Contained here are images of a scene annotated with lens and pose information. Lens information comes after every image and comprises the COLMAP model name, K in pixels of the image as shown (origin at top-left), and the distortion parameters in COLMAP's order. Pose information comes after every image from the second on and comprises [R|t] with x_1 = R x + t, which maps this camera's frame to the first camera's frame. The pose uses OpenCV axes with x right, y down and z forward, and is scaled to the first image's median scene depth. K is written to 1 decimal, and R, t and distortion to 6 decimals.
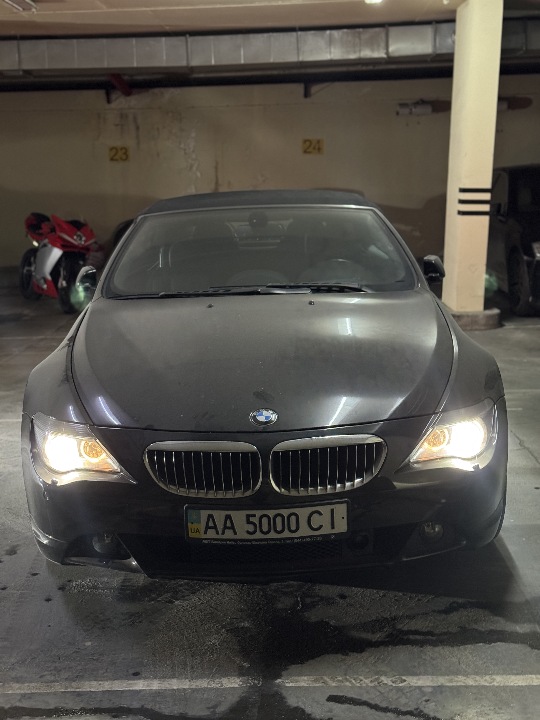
lens RADIAL K [[995.7, 0, 270.0], [0, 995.7, 360.0], [0, 0, 1]] dist [0.111669, -0.022953]
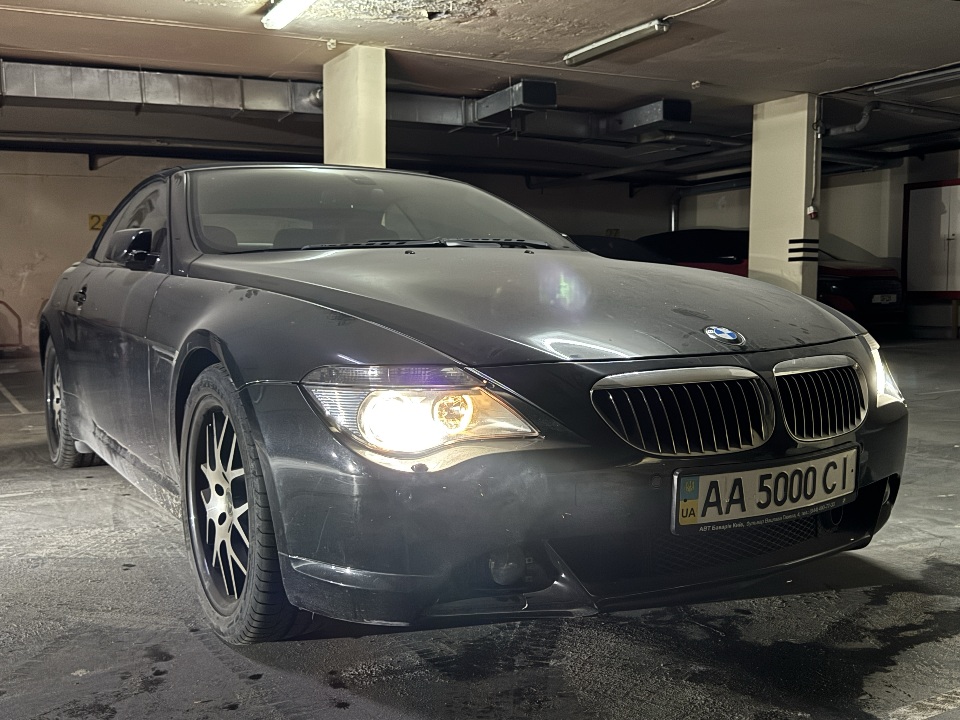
lens RADIAL K [[941.3, 0, 480.0], [0, 941.3, 360.0], [0, 0, 1]] dist [0.138300, -0.313676]
pose [[0.863226, -0.027024, 0.504094, -0.477206], [0.090727, 0.990612, -0.102259, 0.126160], [-0.496598, 0.134008, 0.857574, 0.553395]]
